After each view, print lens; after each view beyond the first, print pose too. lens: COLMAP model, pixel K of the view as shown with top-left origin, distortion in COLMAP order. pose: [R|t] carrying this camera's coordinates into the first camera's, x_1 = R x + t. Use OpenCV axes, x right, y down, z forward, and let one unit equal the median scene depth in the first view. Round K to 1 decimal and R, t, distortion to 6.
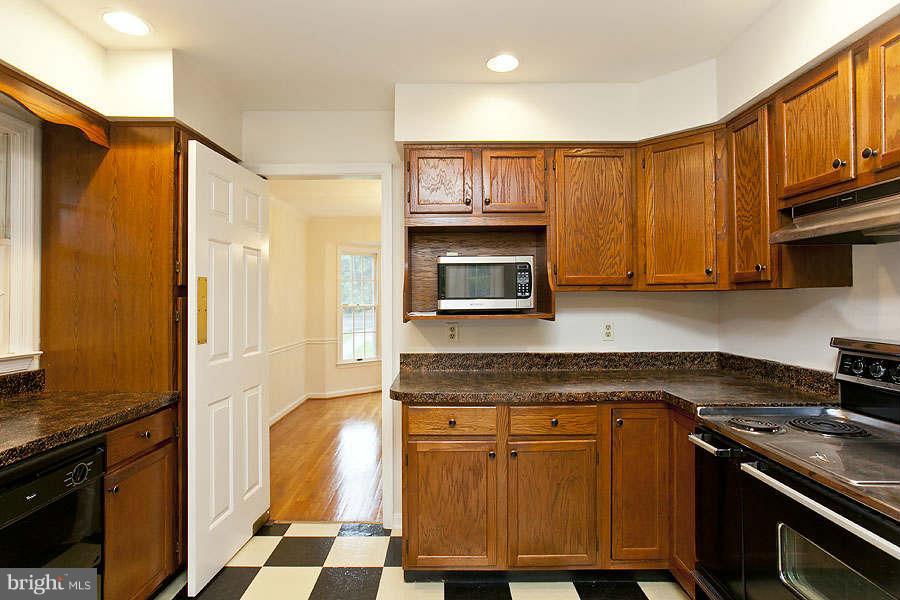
lens RADIAL K [[474.1, 0, 441.3], [0, 474.1, 301.5], [0, 0, 1]] dist [-0.031207, 0.016420]
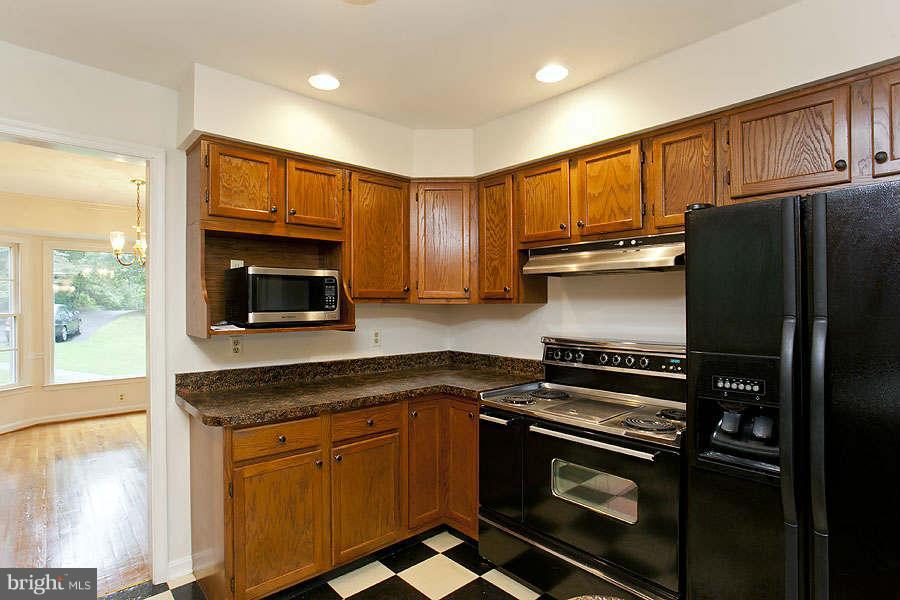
lens RADIAL K [[474.1, 0, 451.7], [0, 474.1, 310.6], [0, 0, 1]] dist [-0.031207, 0.016420]
pose [[0.738009, -0.005005, 0.674772, -0.351209], [-0.003883, 0.999924, 0.011663, -0.020962], [-0.674780, -0.011227, 0.737934, 0.049770]]
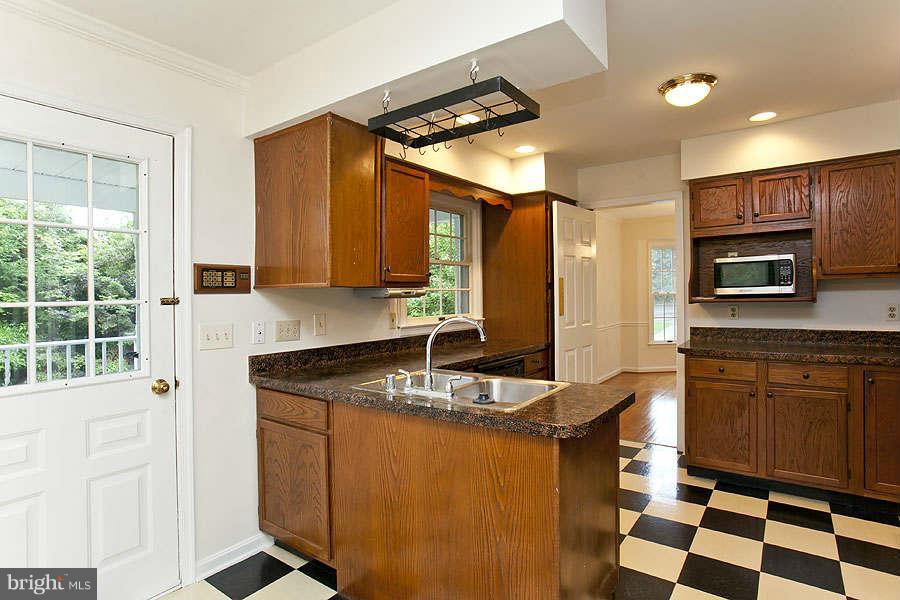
lens RADIAL K [[474.1, 0, 451.4], [0, 474.1, 303.1], [0, 0, 1]] dist [-0.031207, 0.016420]
pose [[0.812233, -0.001409, -0.583331, 0.185827], [0.015374, 0.999701, 0.018992, 0.002748], [0.583130, -0.024394, 0.812012, -0.660603]]
